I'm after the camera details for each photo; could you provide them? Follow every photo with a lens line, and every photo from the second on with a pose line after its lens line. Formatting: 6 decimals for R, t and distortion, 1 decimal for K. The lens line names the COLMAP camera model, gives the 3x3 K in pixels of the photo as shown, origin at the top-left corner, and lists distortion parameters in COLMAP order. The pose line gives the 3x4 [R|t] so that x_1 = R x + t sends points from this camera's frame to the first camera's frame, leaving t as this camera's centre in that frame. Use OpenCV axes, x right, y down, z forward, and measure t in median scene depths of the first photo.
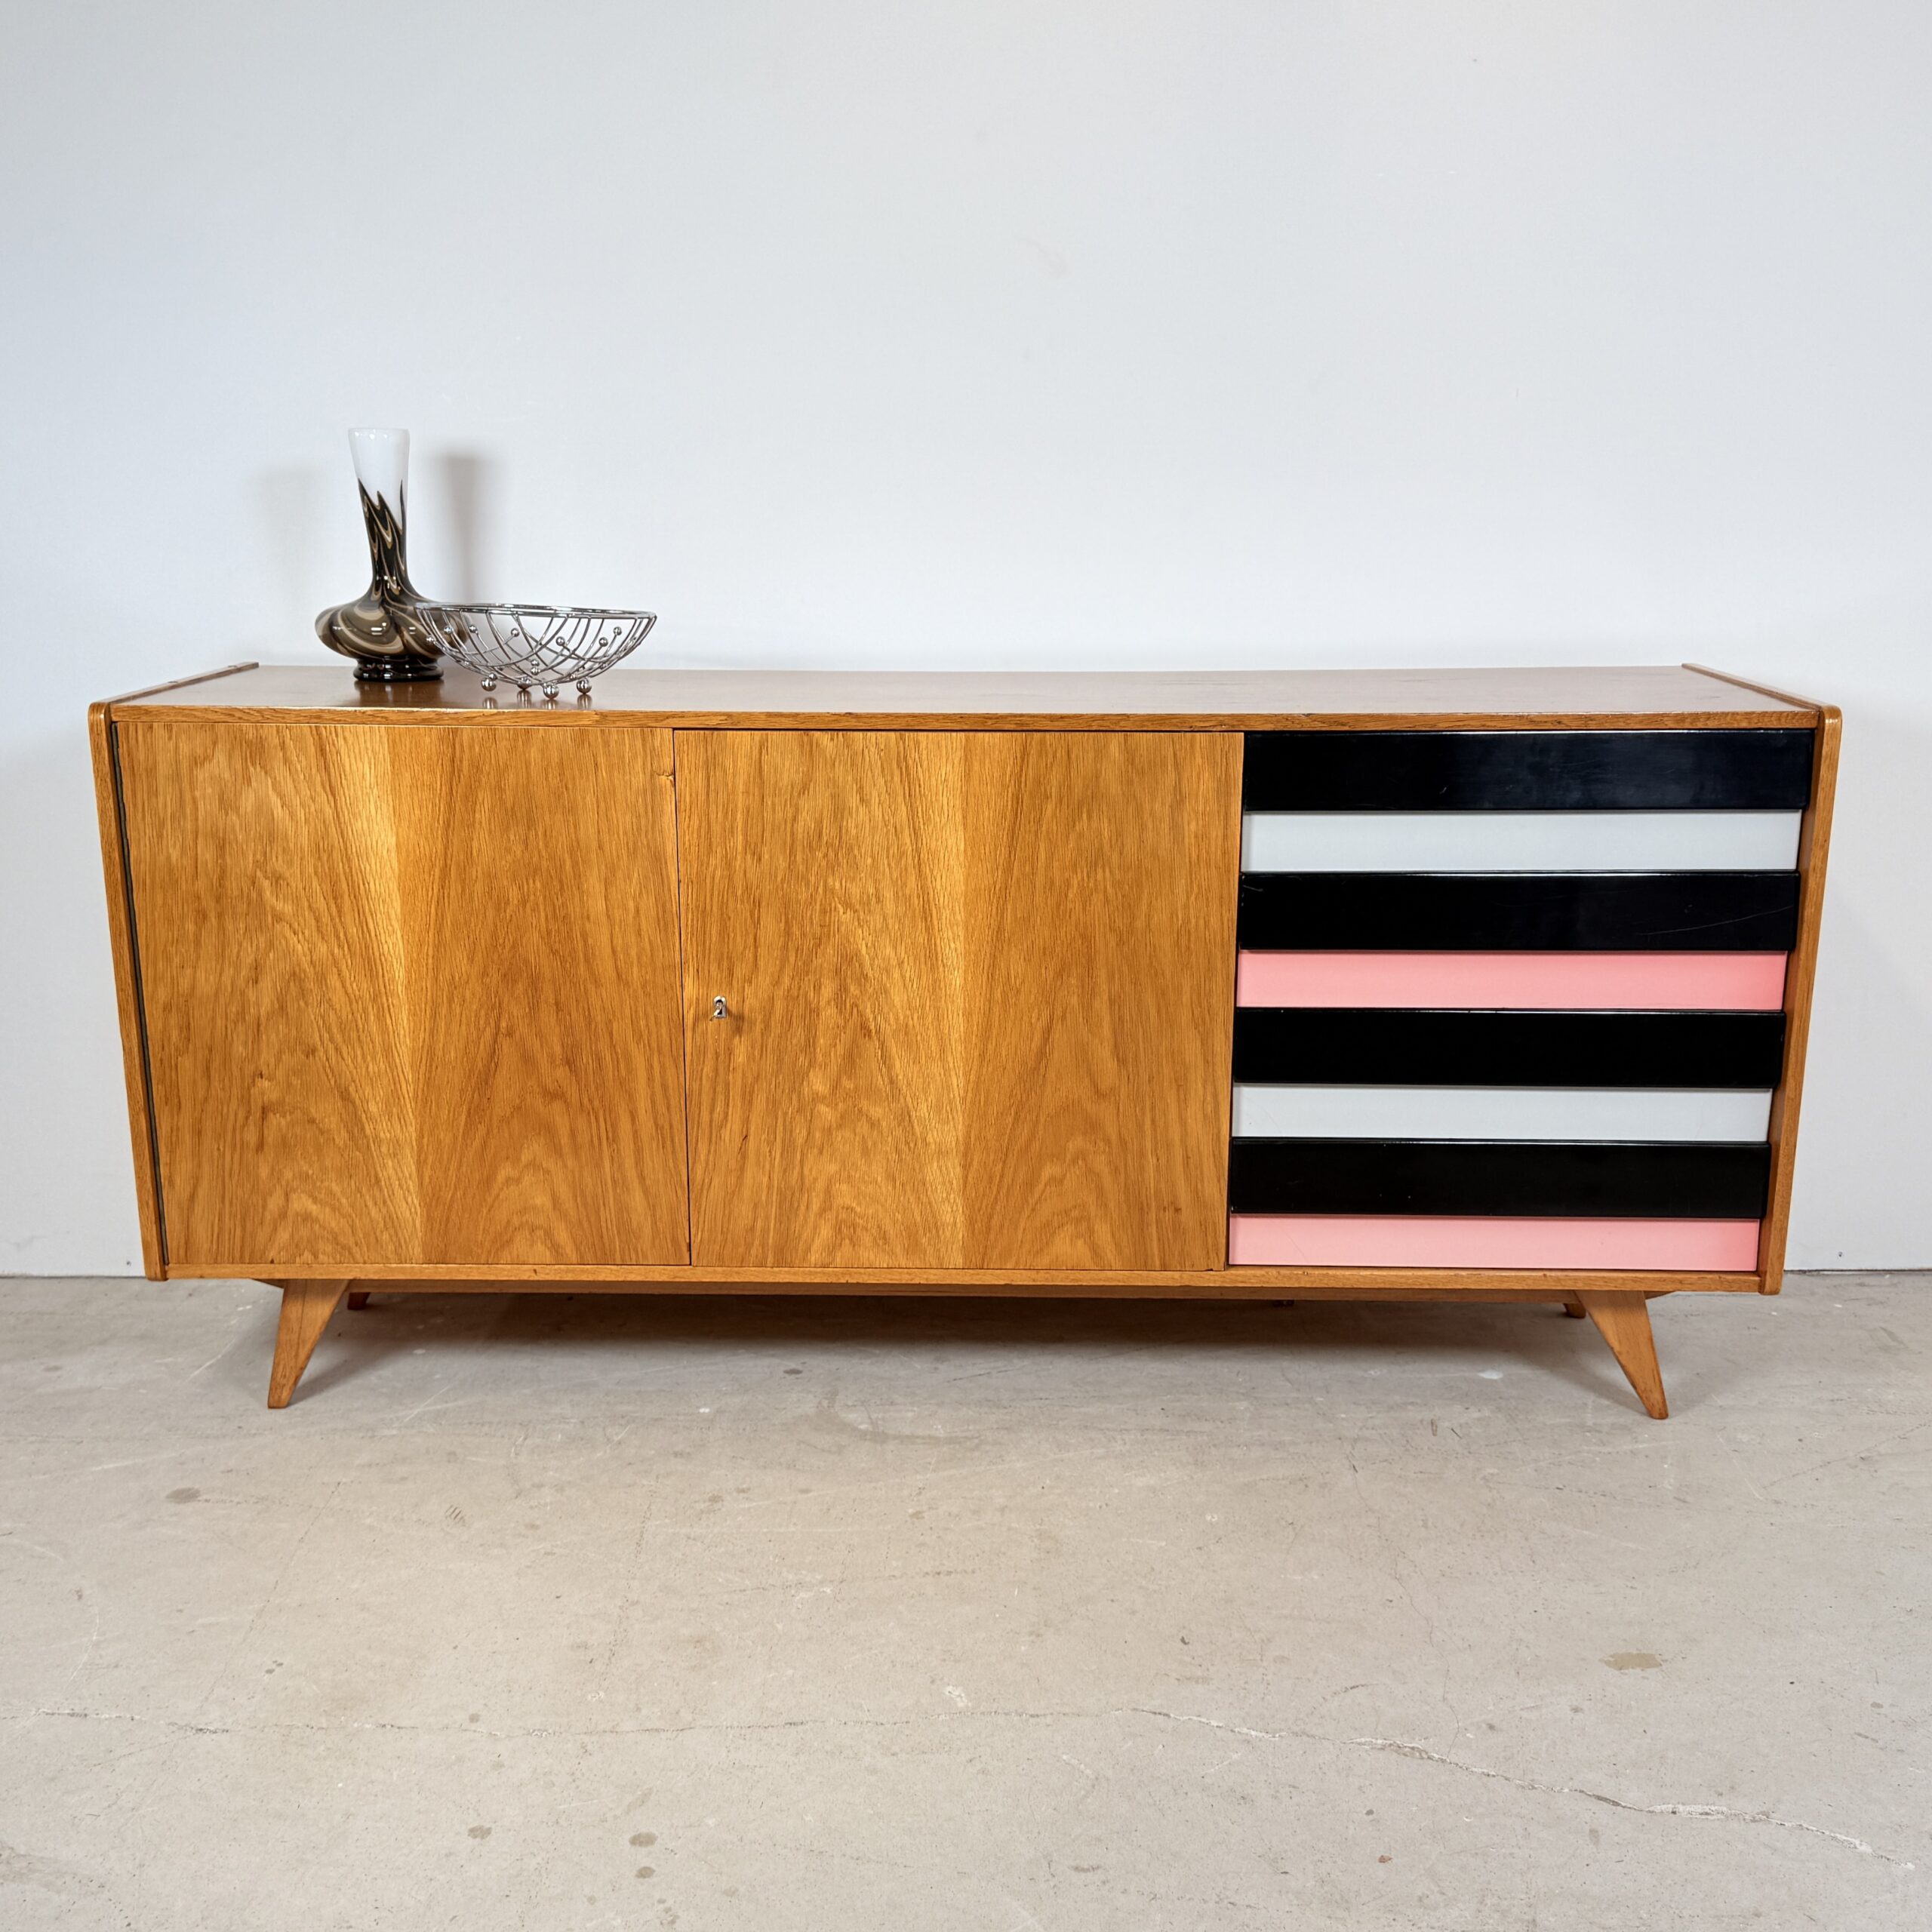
lens RADIAL K [[2141.2, 0, 948.6], [0, 2141.2, 1029.0], [0, 0, 1]] dist [0.204286, -0.487414]
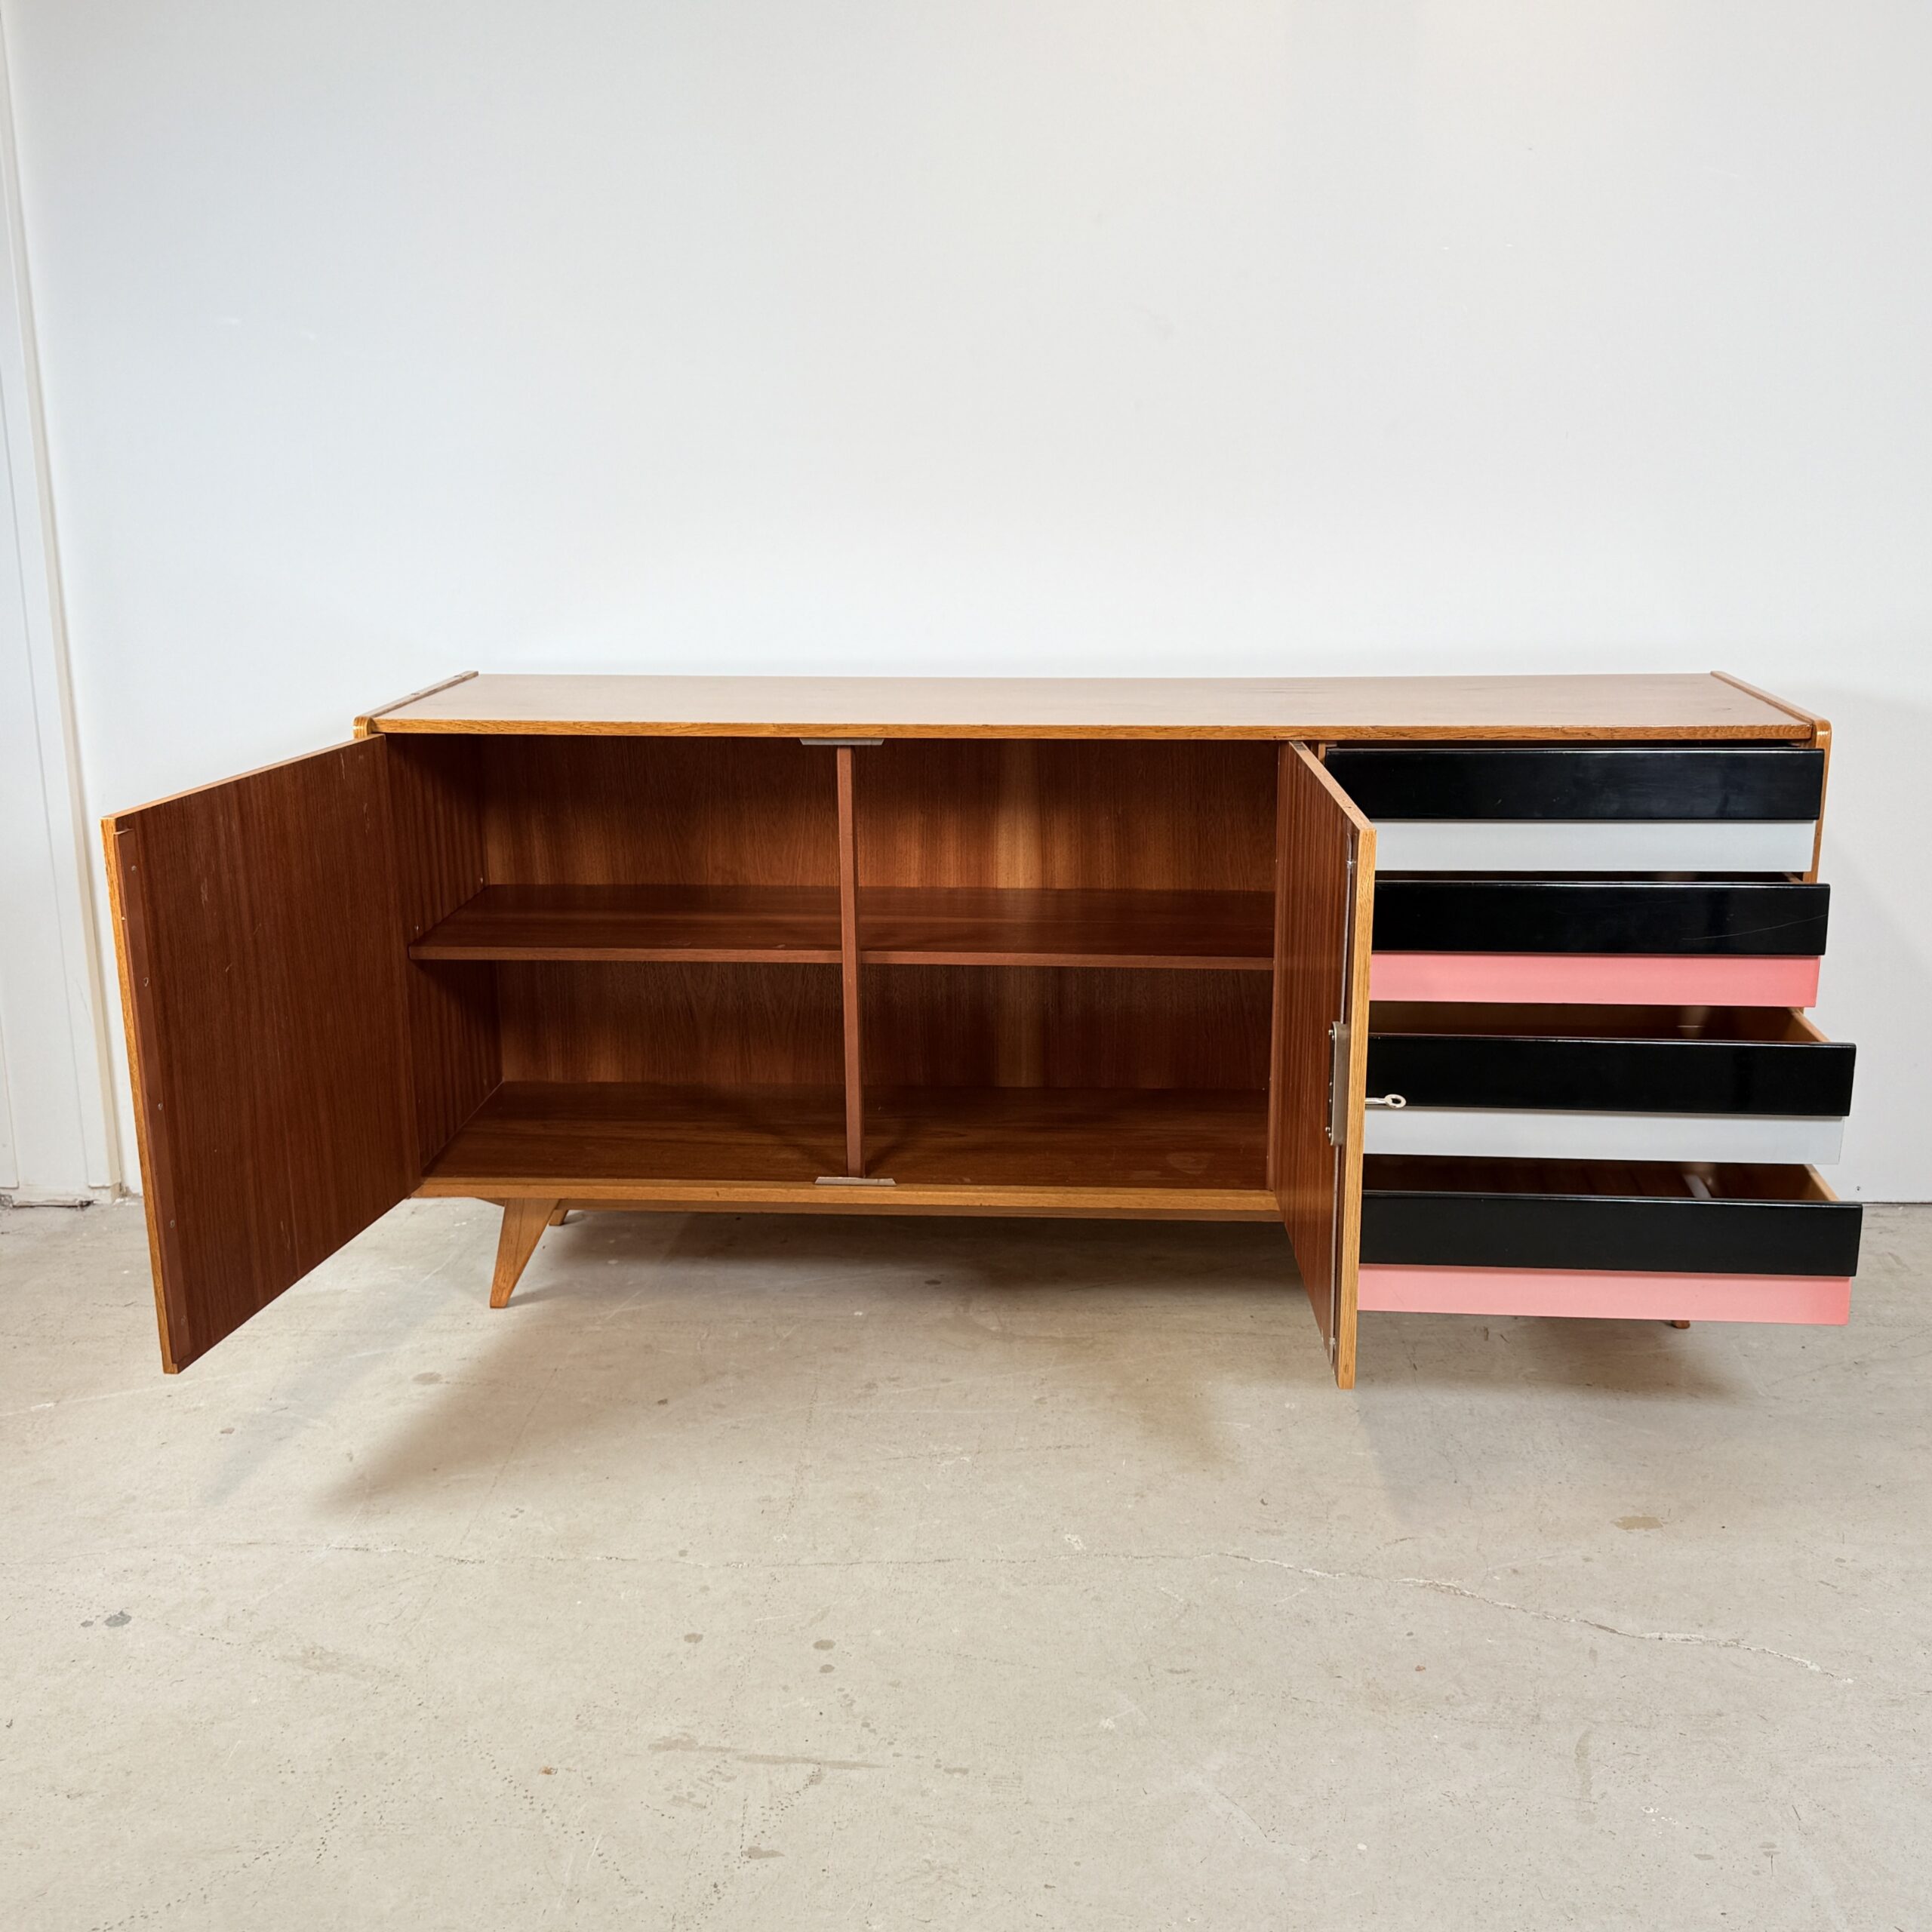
lens RADIAL K [[2139.0, 0, 999.9], [0, 2139.0, 969.1], [0, 0, 1]] dist [0.193161, -0.431874]
pose [[0.999566, 0.003755, -0.029220, -0.003240], [-0.003698, 0.999991, 0.002009, -0.013912], [0.029228, -0.001900, 0.999571, -0.177991]]
